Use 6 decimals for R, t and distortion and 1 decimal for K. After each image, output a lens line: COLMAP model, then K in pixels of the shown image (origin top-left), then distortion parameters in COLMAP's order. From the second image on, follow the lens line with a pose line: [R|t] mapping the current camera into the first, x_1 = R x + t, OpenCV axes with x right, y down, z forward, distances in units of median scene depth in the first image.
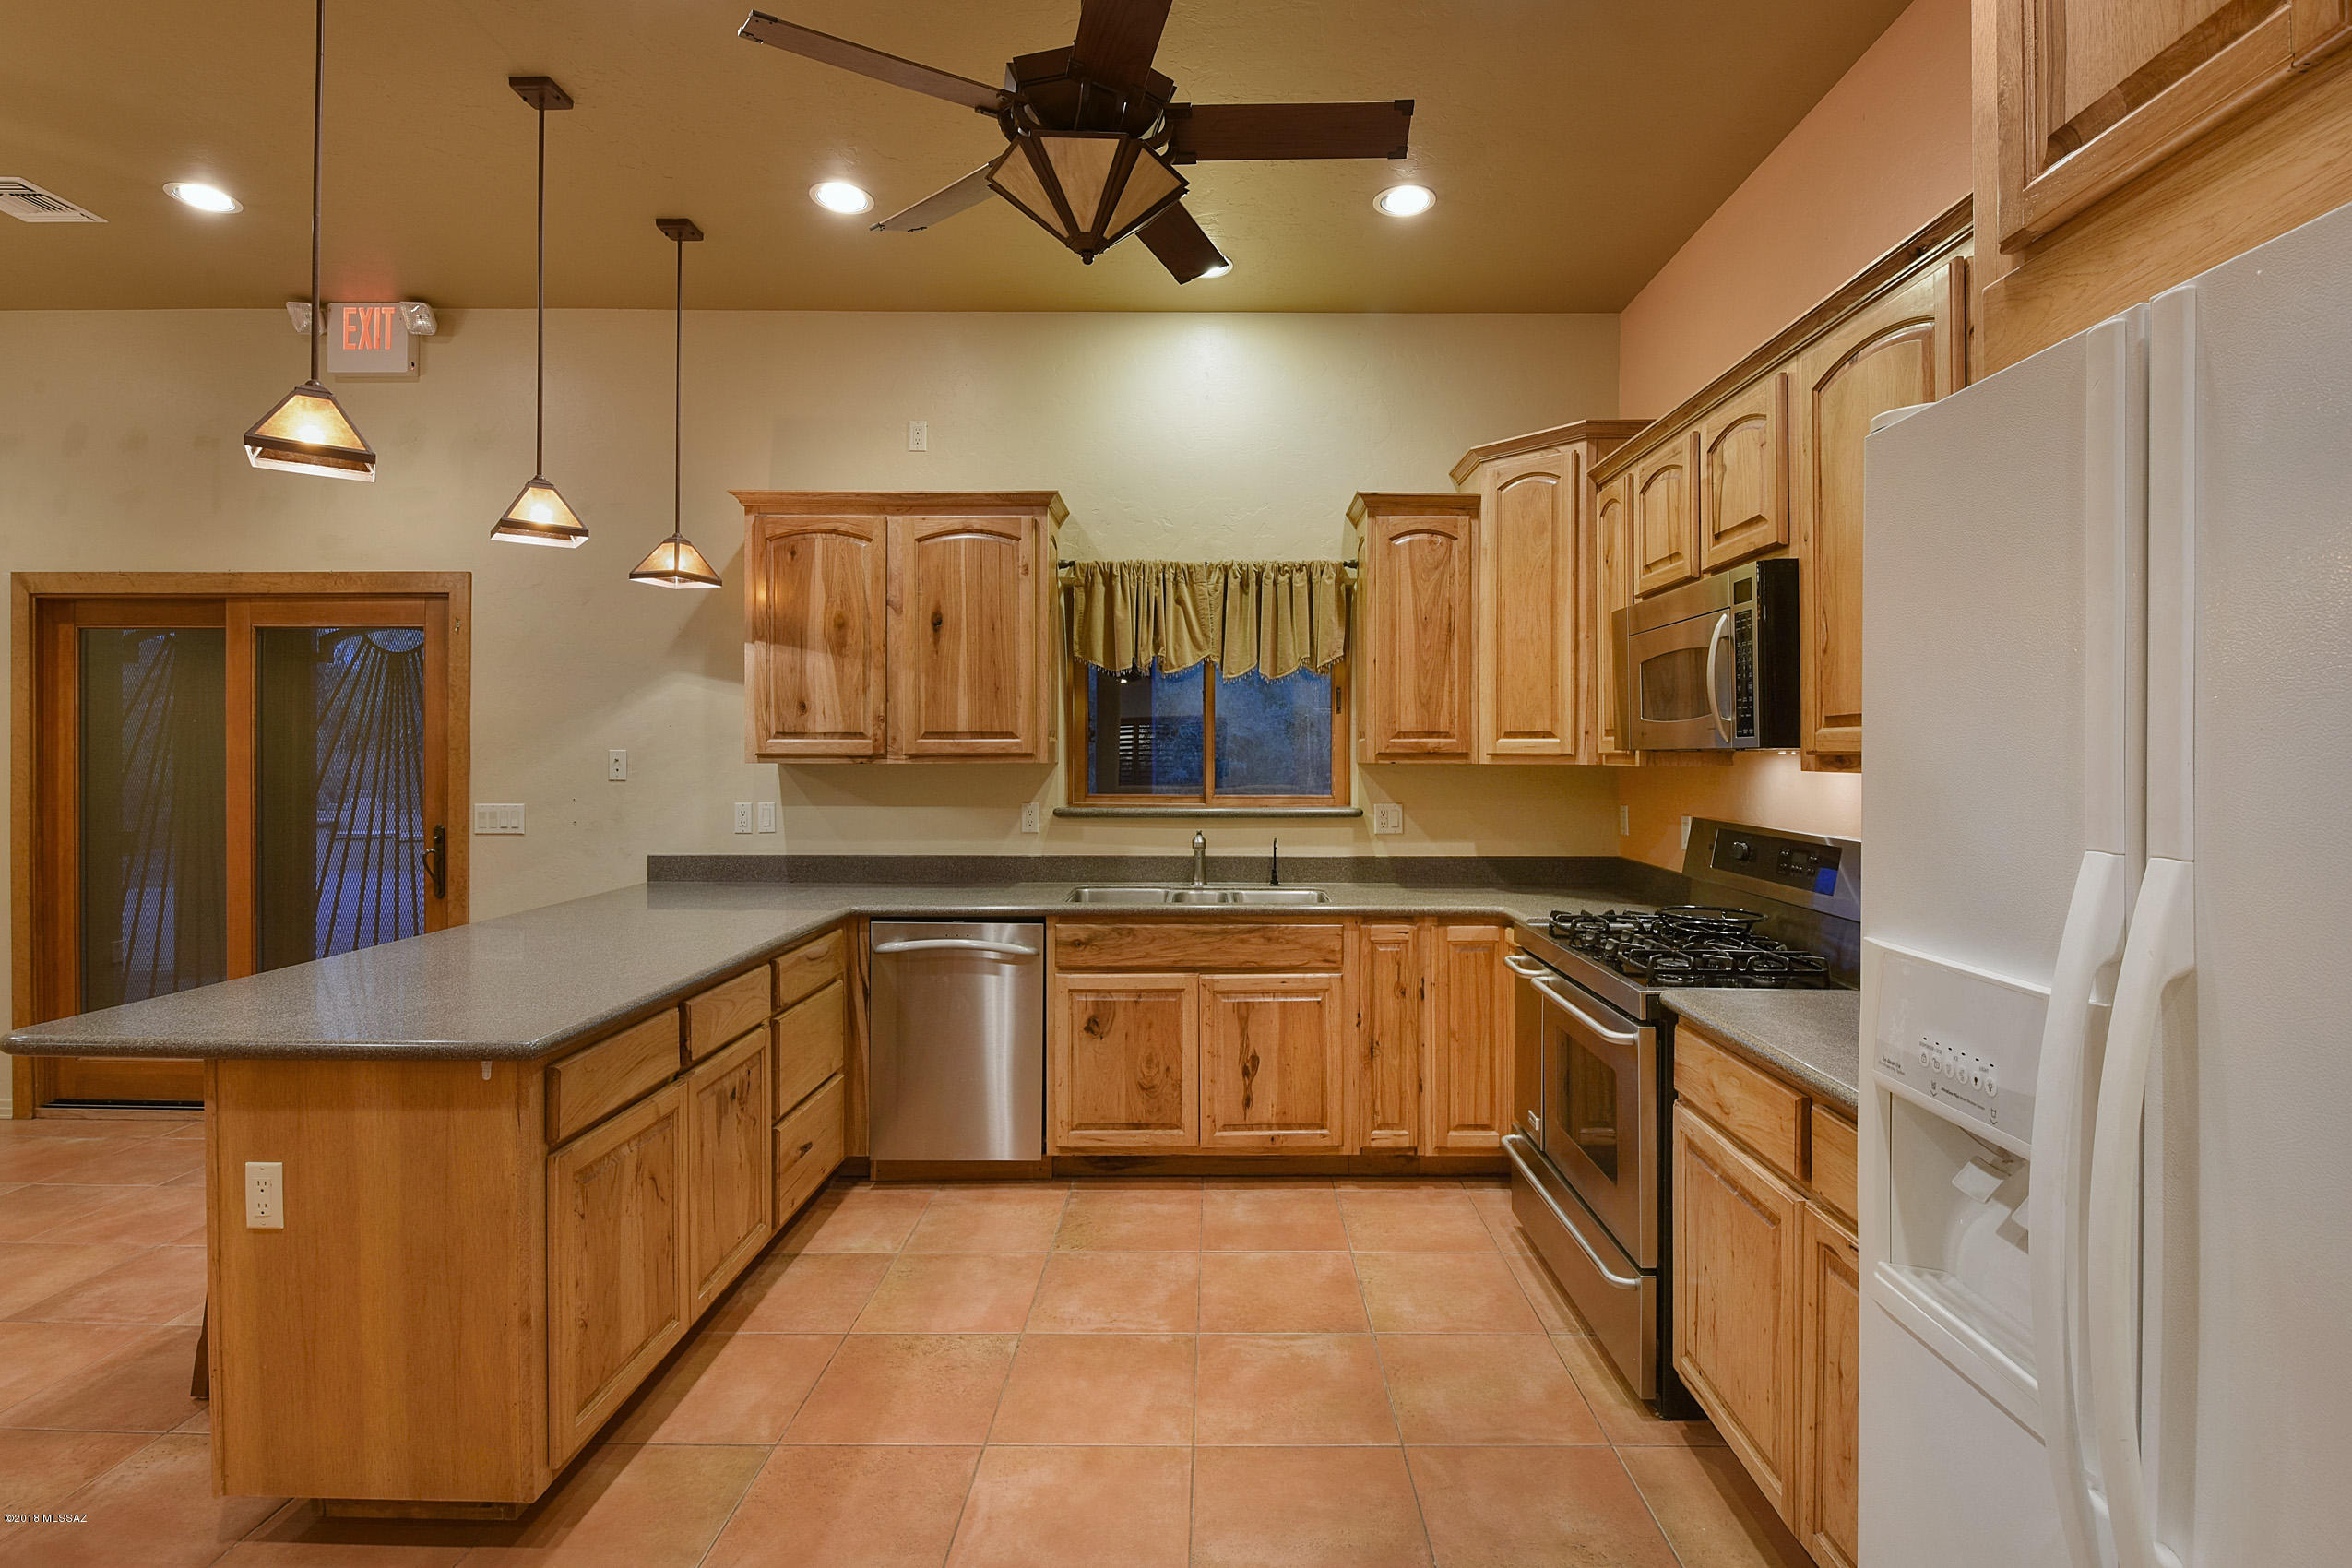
lens RADIAL K [[1053.0, 0, 1136.7], [0, 1053.0, 760.2], [0, 0, 1]] dist [0.001084, -0.010322]
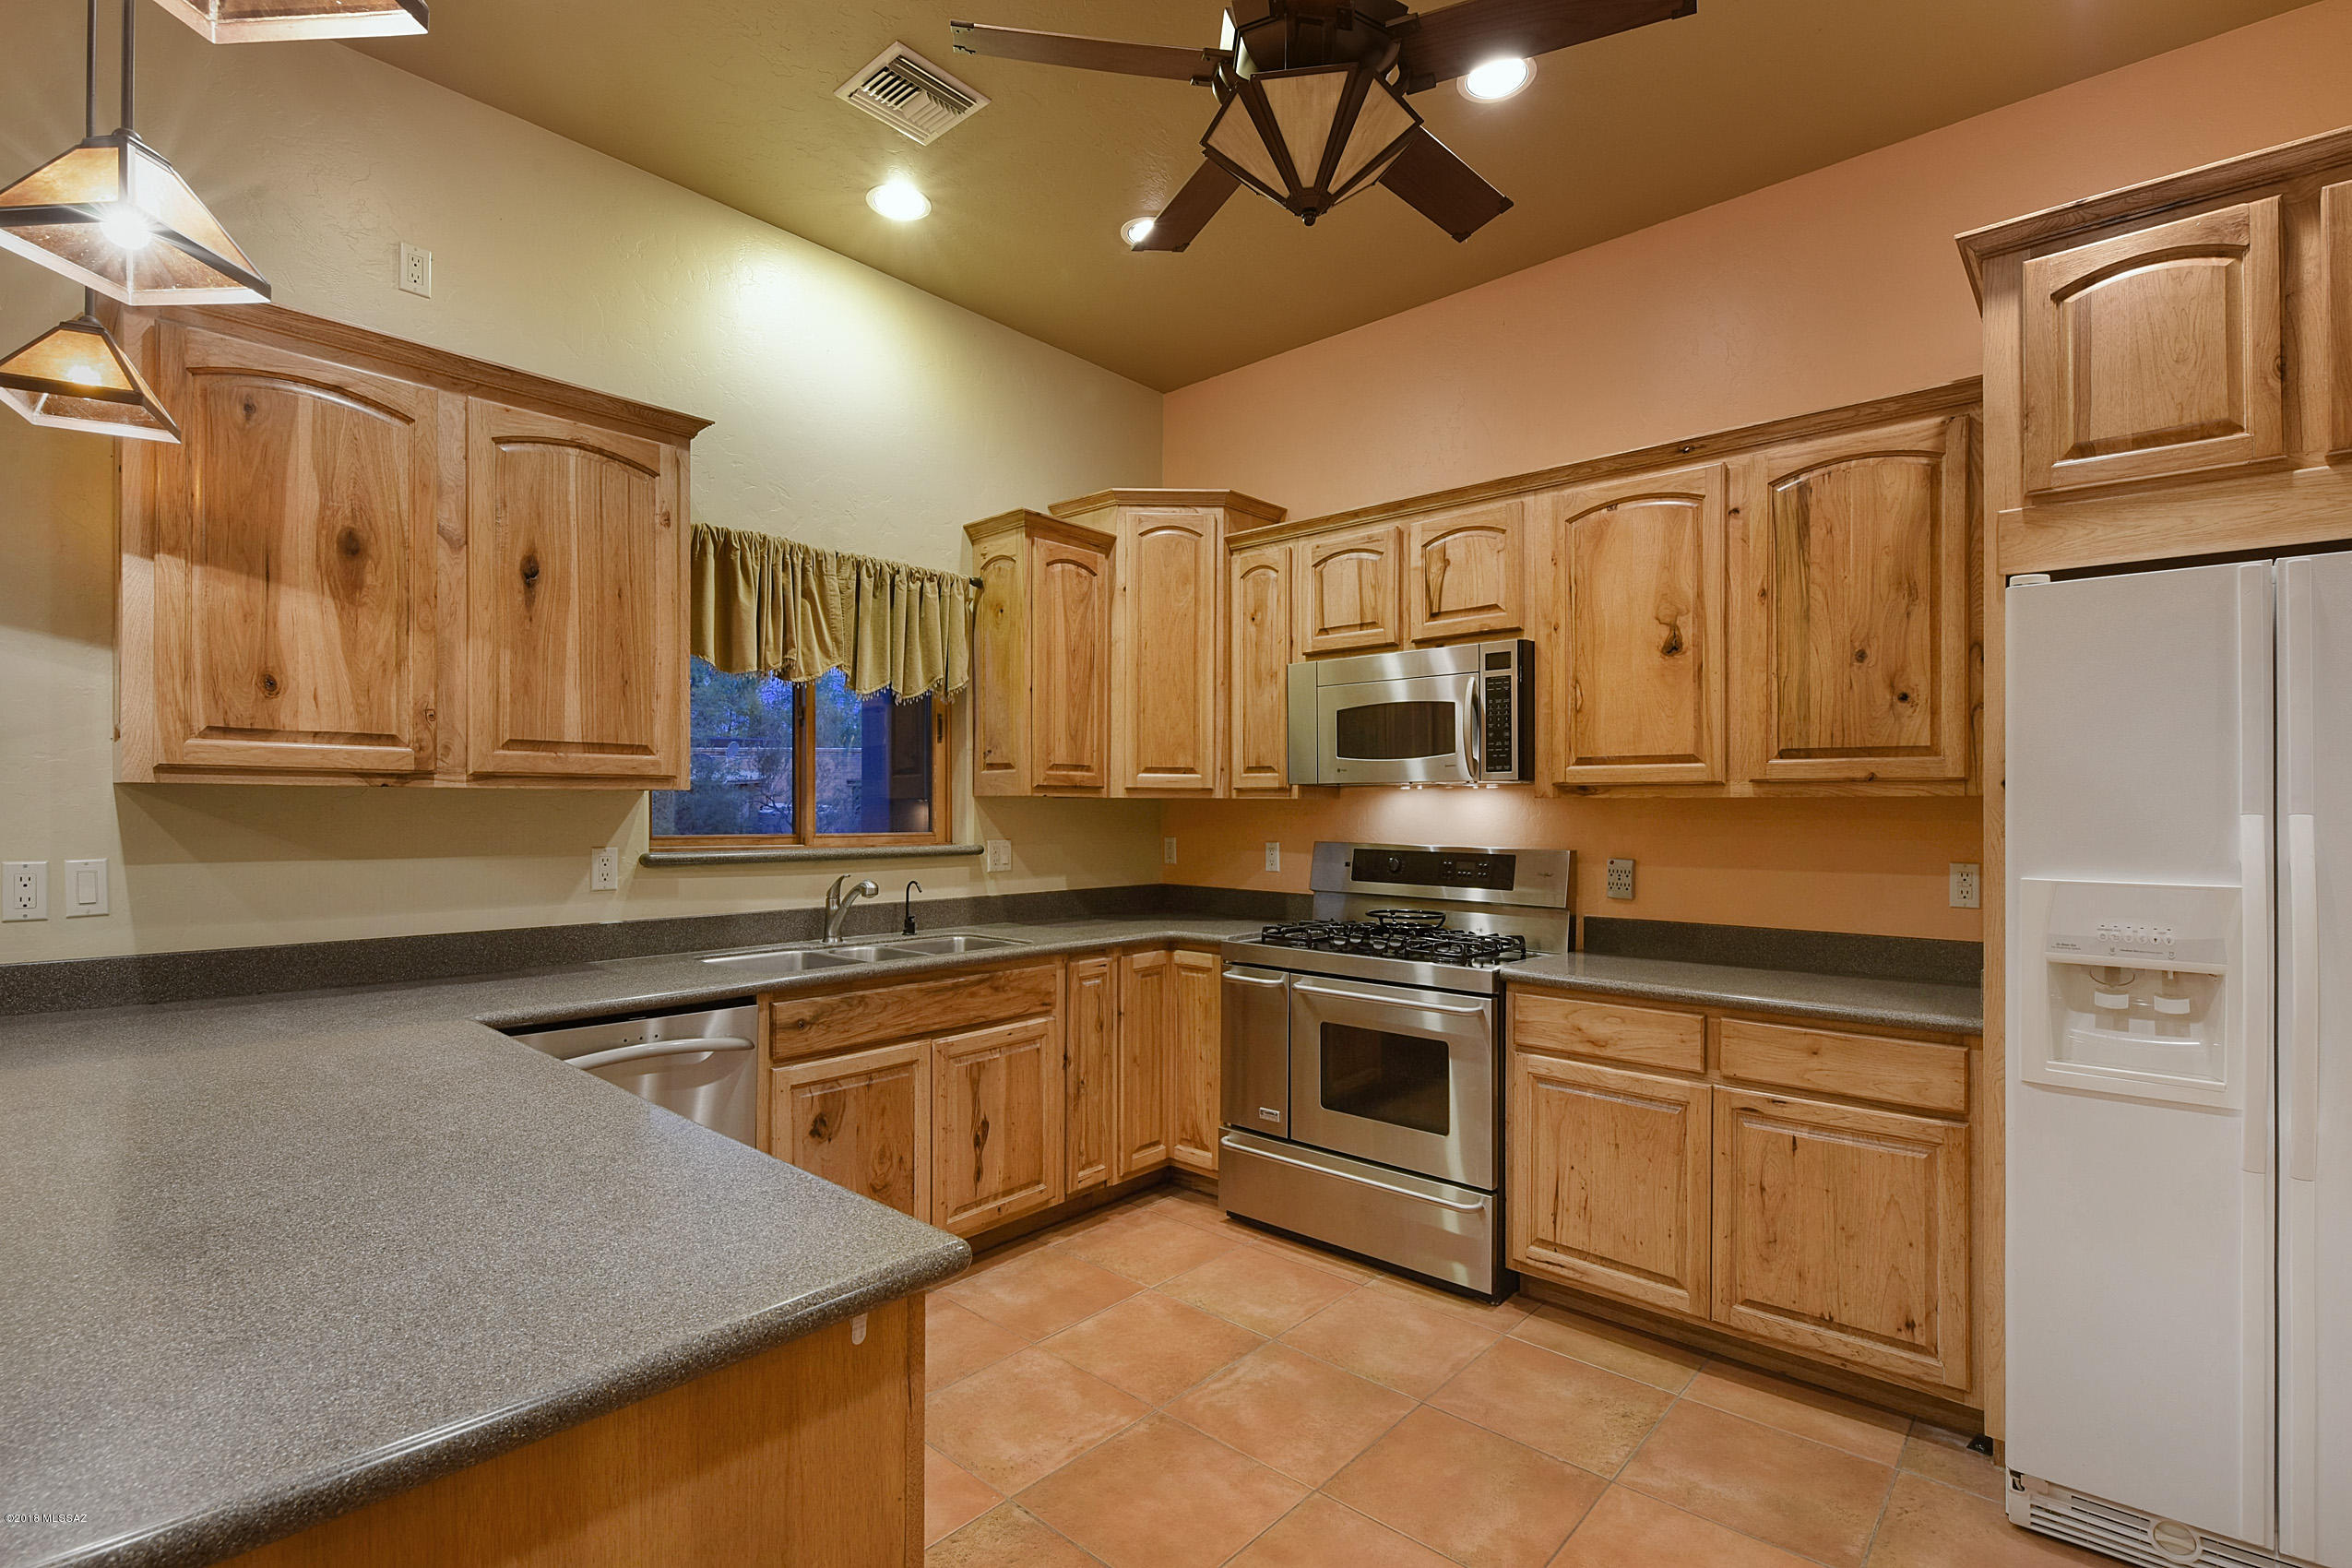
lens RADIAL K [[1094.5, 0, 1190.0], [0, 1094.5, 815.2], [0, 0, 1]] dist [-0.000070, -0.011351]
pose [[0.655128, -0.001451, 0.755516, -0.433296], [-0.001278, 0.999995, 0.003028, 0.017387], [-0.755517, -0.002949, 0.655123, 0.241934]]
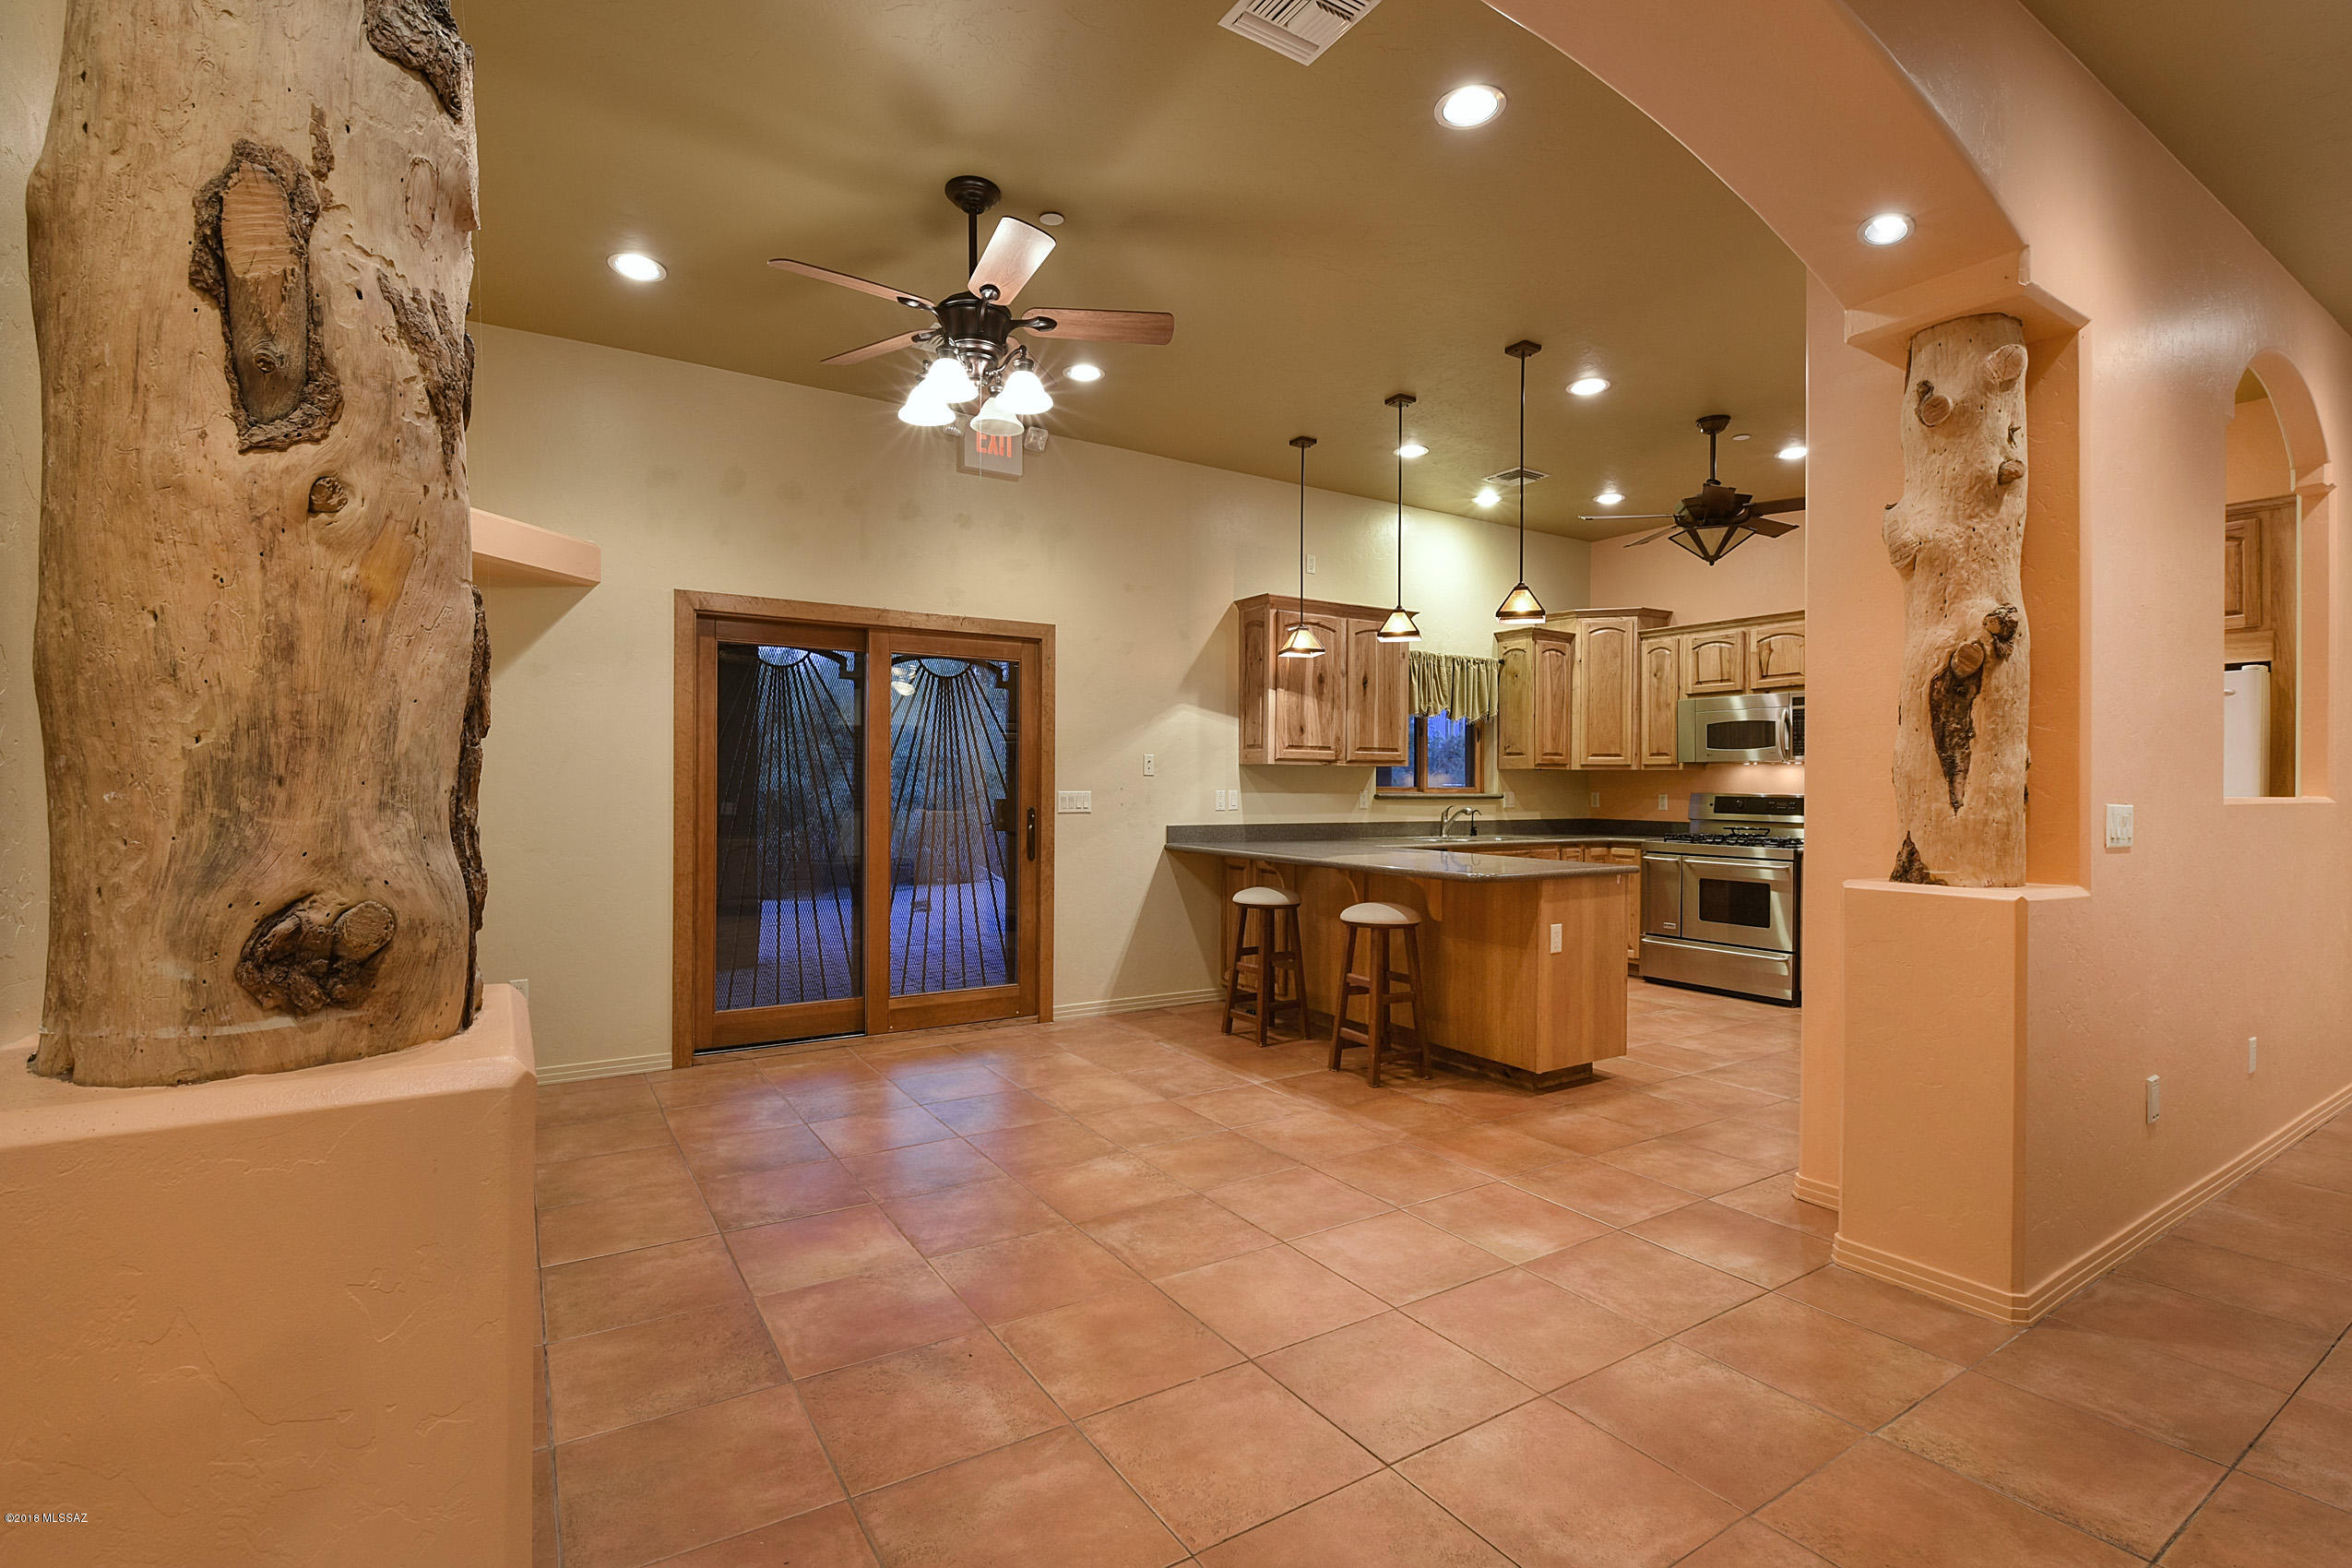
lens RADIAL K [[988.8, 0, 1163.2], [0, 988.8, 788.8], [0, 0, 1]] dist [-0.000702, -0.000139]
pose [[0.866647, 0.001808, 0.498919, -1.266844], [-0.003725, 0.999989, 0.002847, 0.036889], [-0.498908, -0.004326, 0.866644, -0.224736]]
